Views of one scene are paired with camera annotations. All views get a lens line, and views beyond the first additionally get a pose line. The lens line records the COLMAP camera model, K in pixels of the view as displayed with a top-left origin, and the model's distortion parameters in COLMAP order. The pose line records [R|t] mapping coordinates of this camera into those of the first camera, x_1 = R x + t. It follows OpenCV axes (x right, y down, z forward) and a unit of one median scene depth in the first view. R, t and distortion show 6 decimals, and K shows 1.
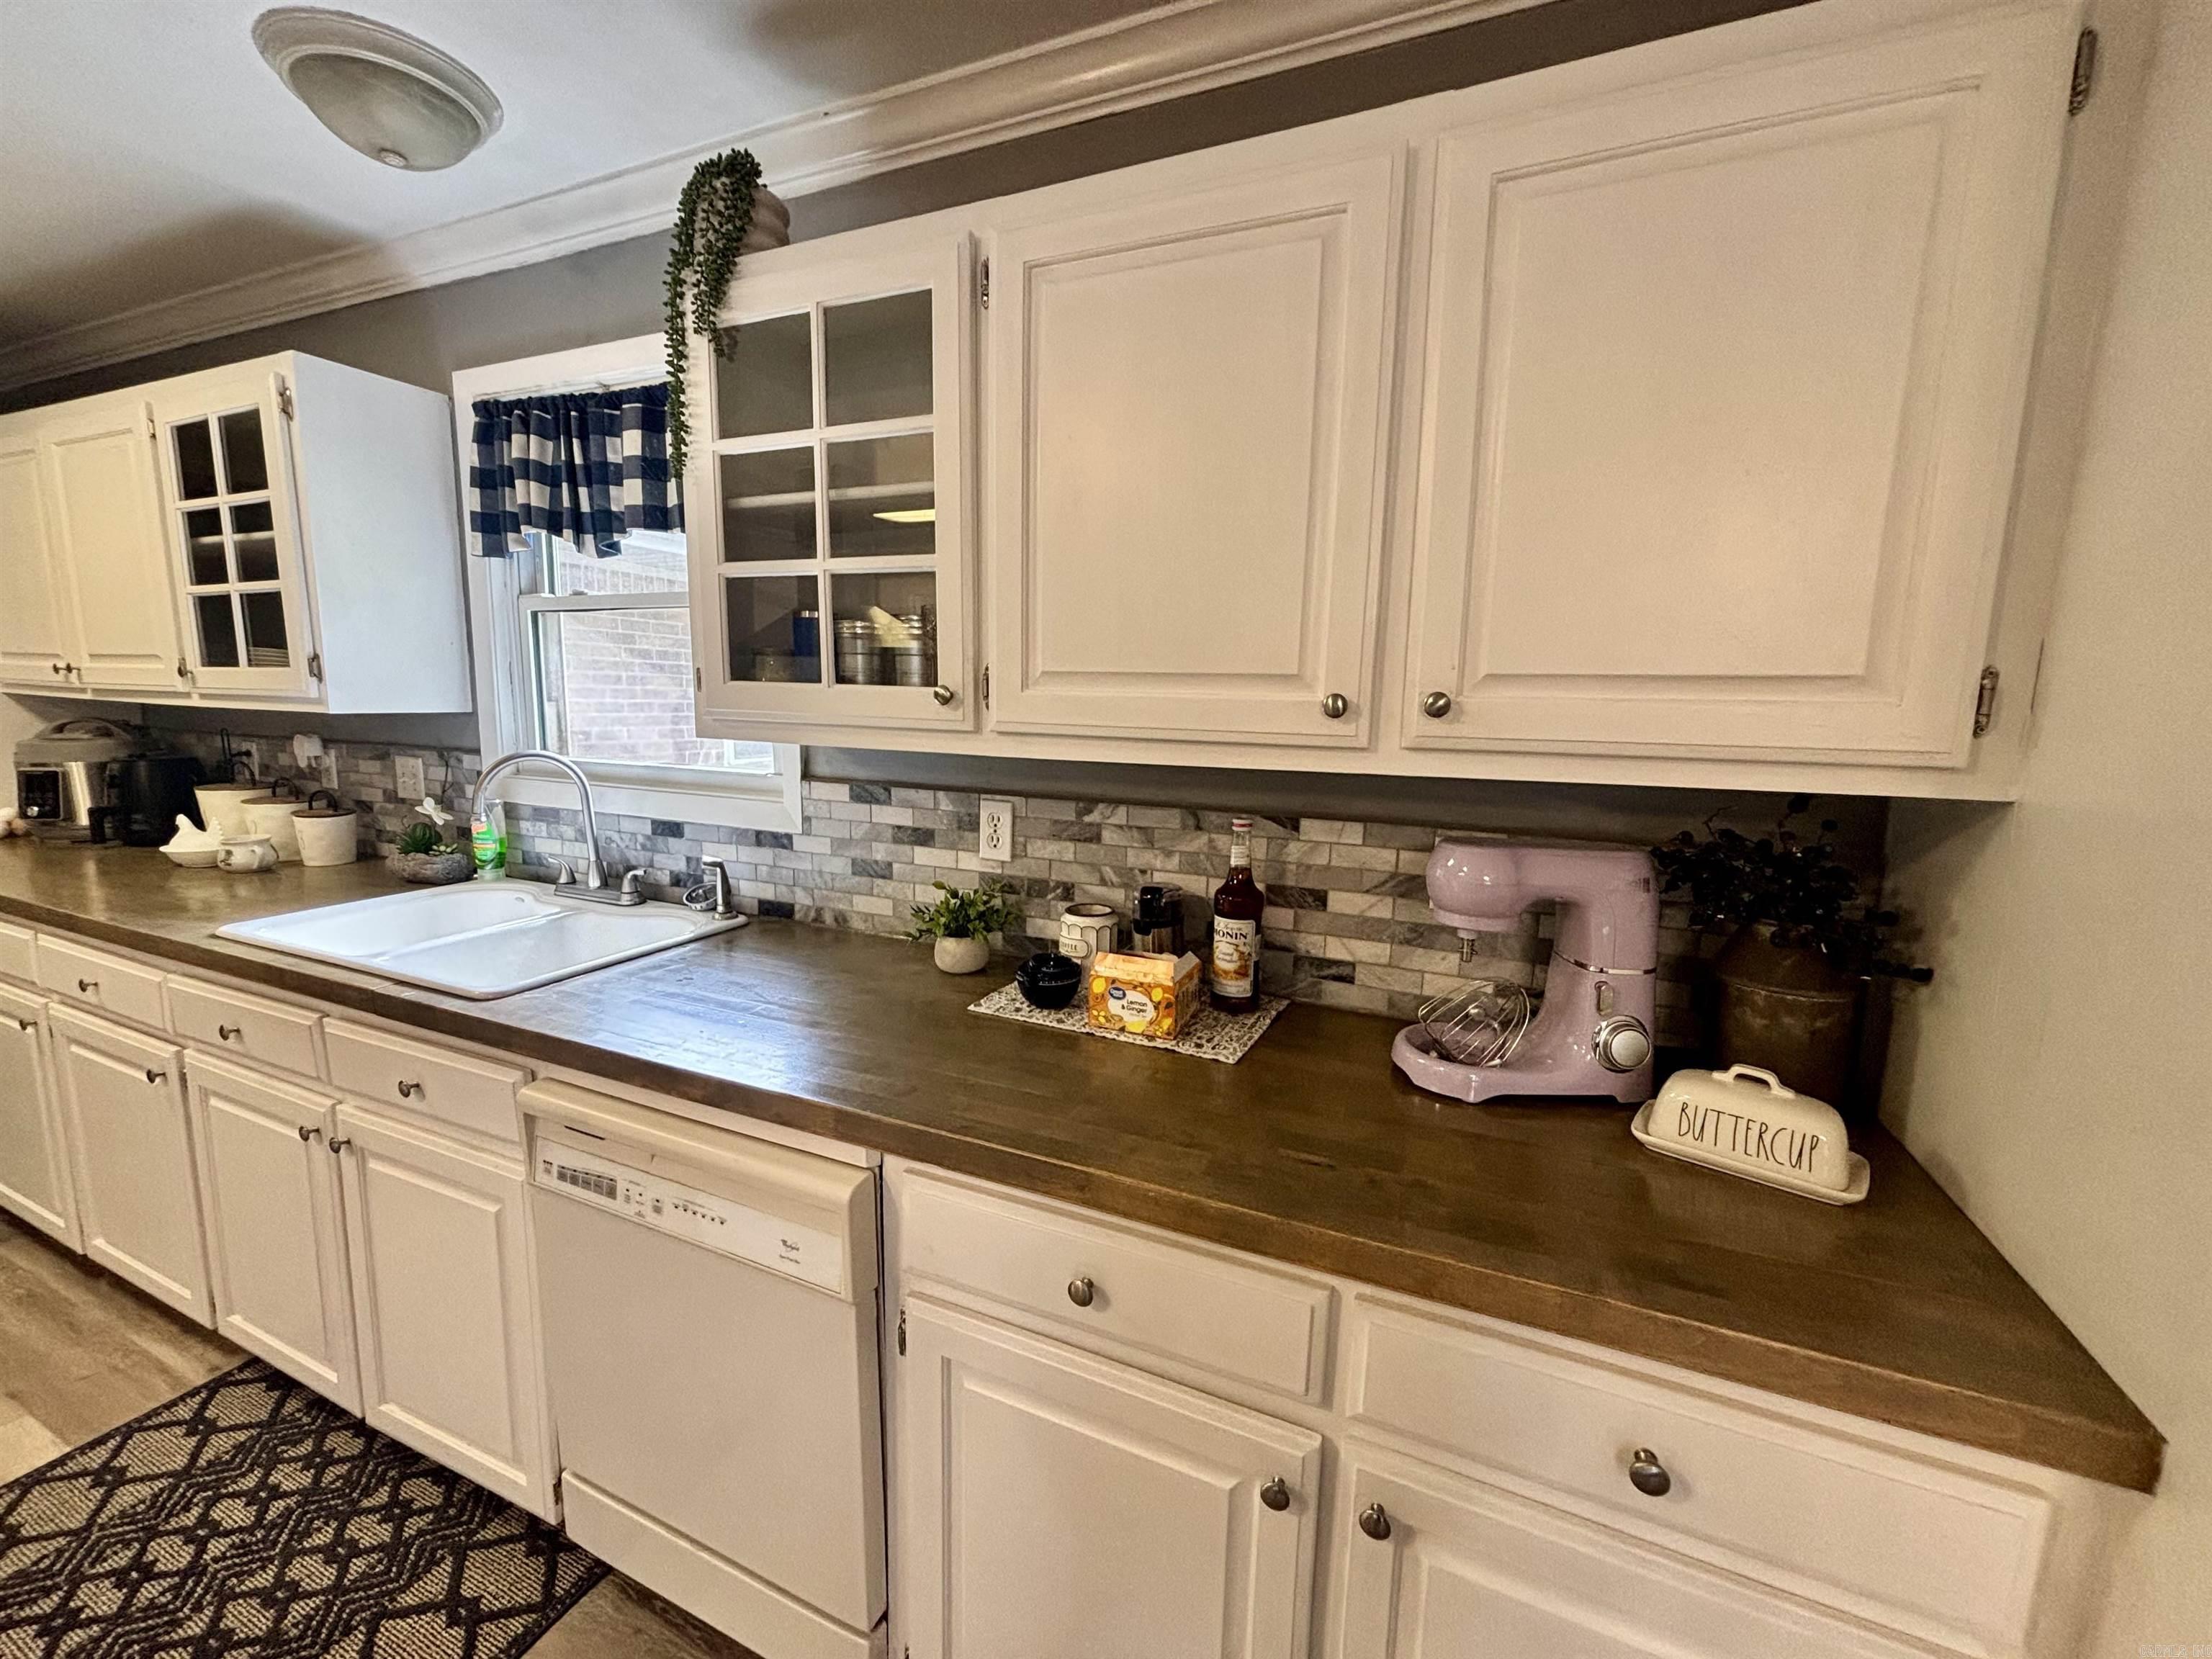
lens RADIAL K [[899.8, 0, 1118.8], [0, 899.8, 820.8], [0, 0, 1]] dist [-0.002819, 0.000410]
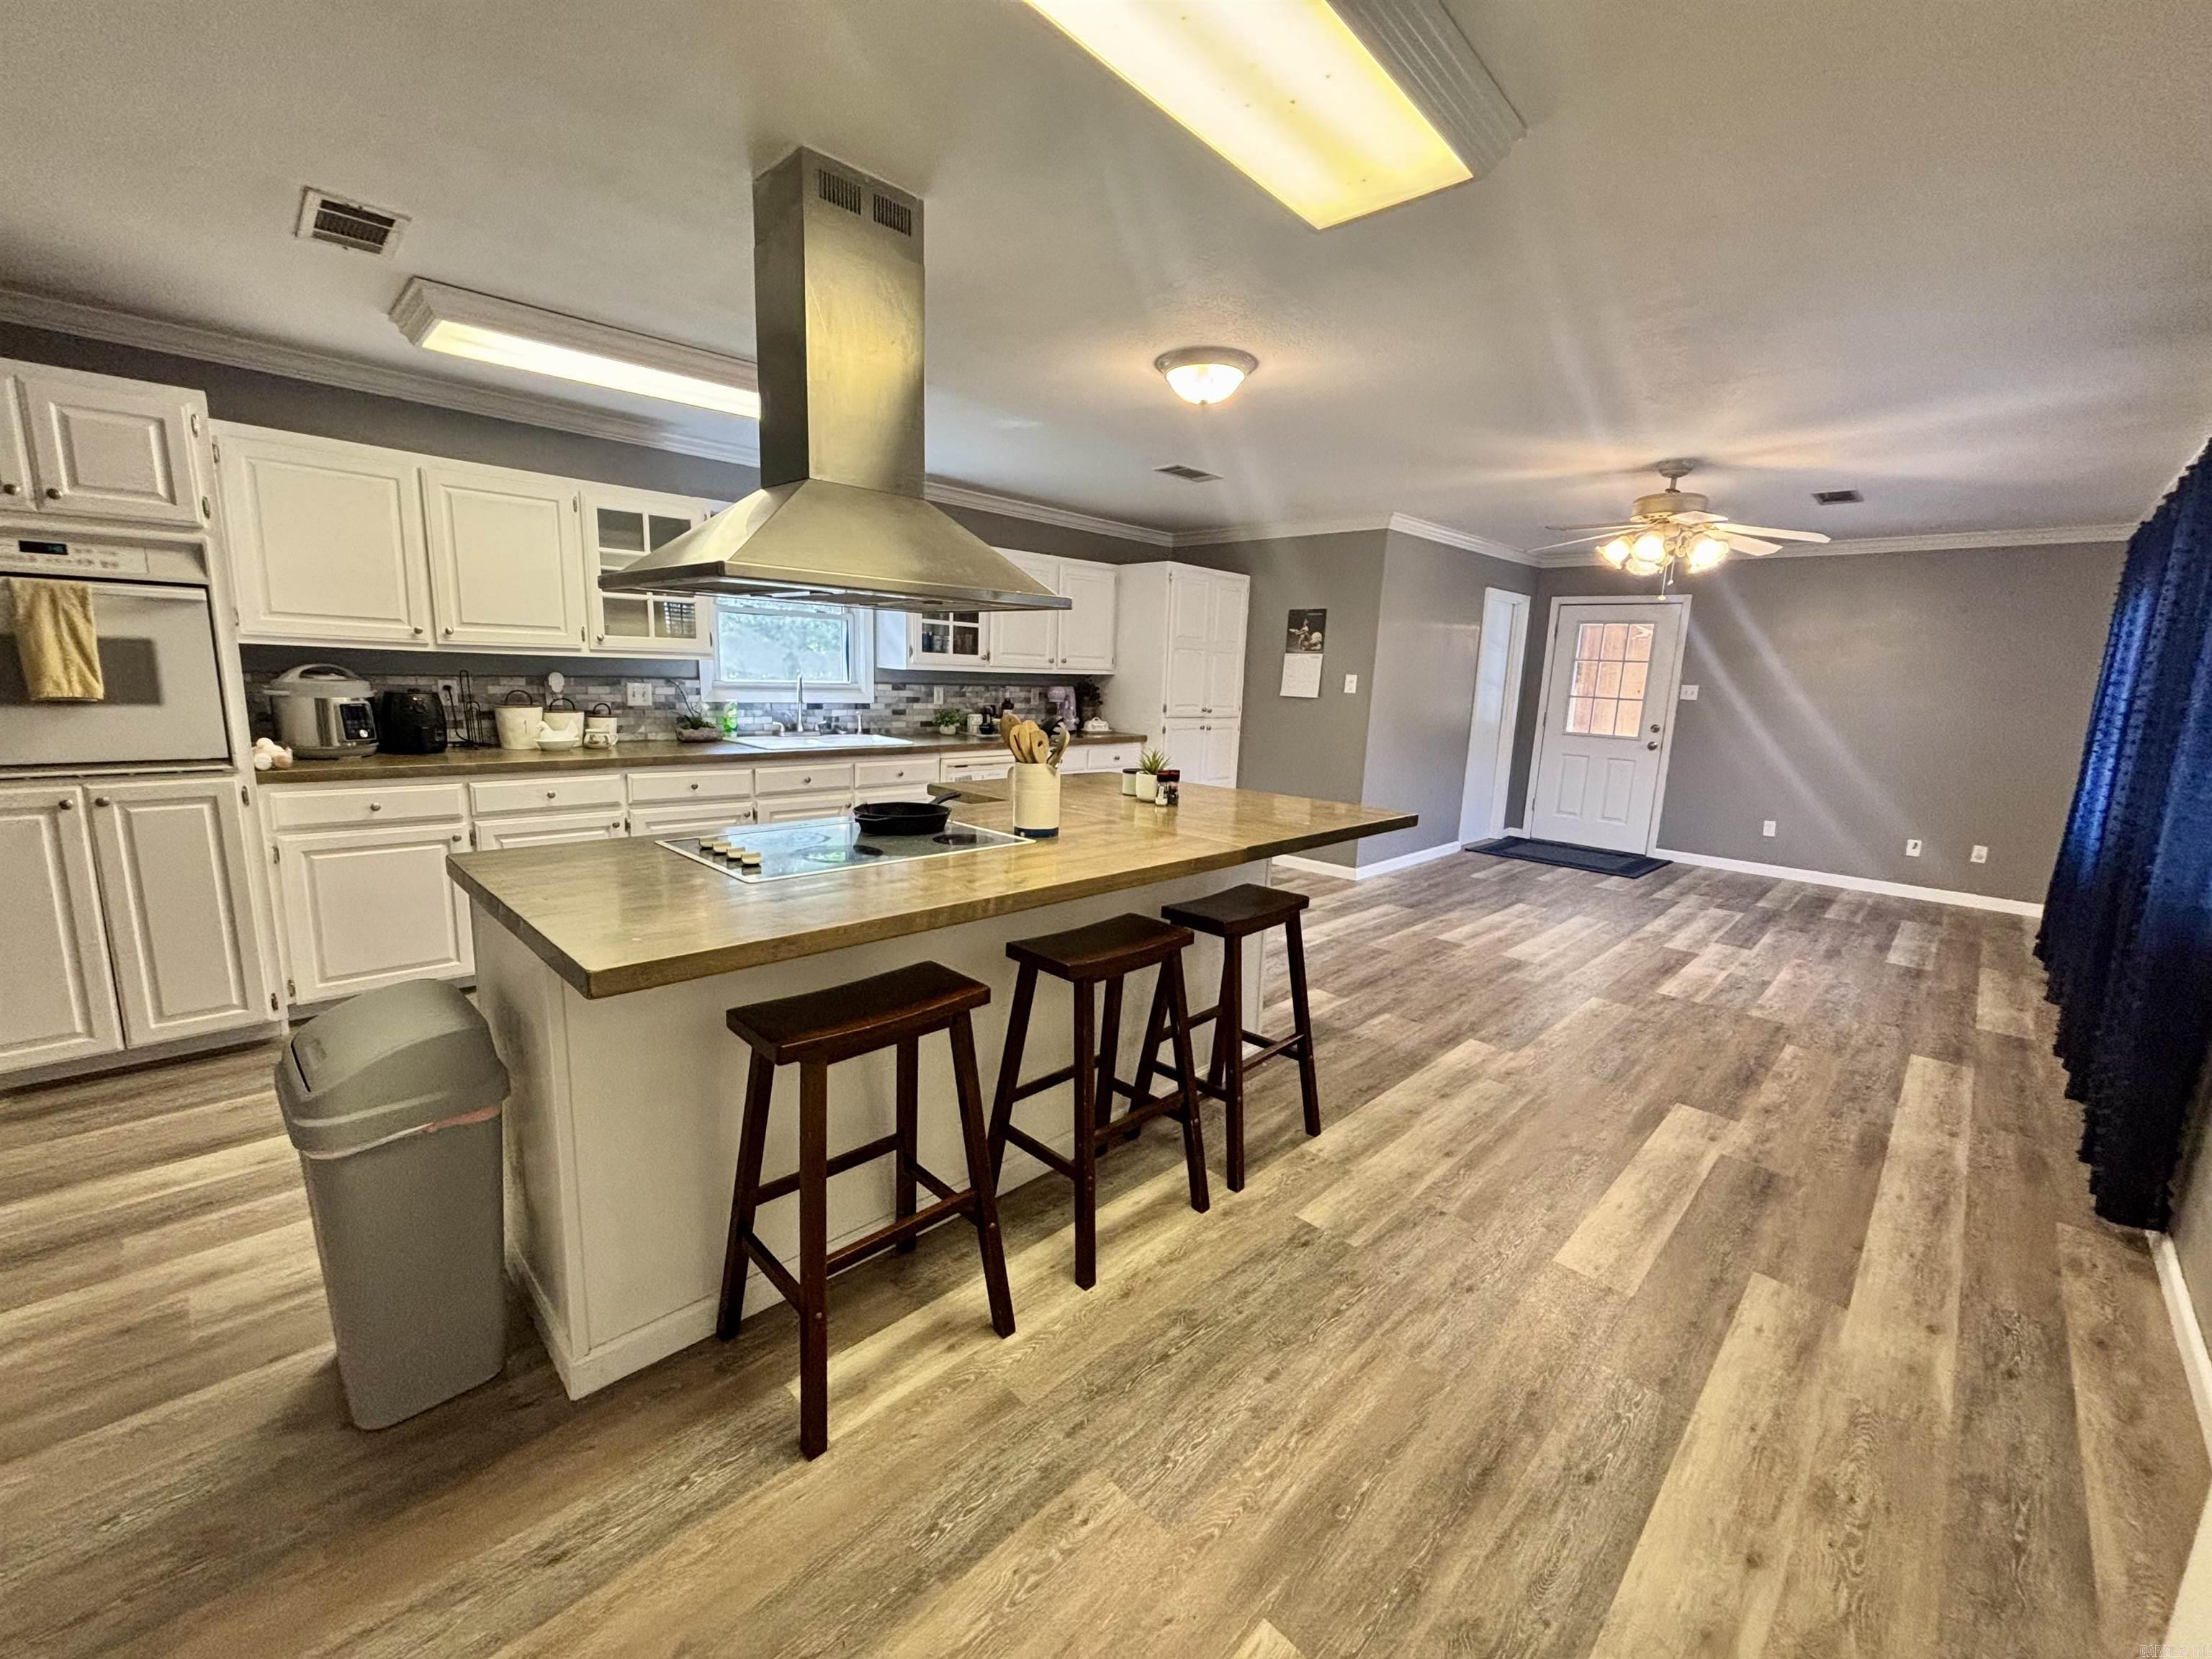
lens RADIAL K [[899.8, 0, 1112.4], [0, 899.8, 832.7], [0, 0, 1]] dist [-0.002819, 0.000410]
pose [[0.352611, -0.177821, 0.918719, -2.900504], [0.102584, 0.983207, 0.150931, 0.069195], [-0.930130, 0.041026, 0.364931, -0.770287]]
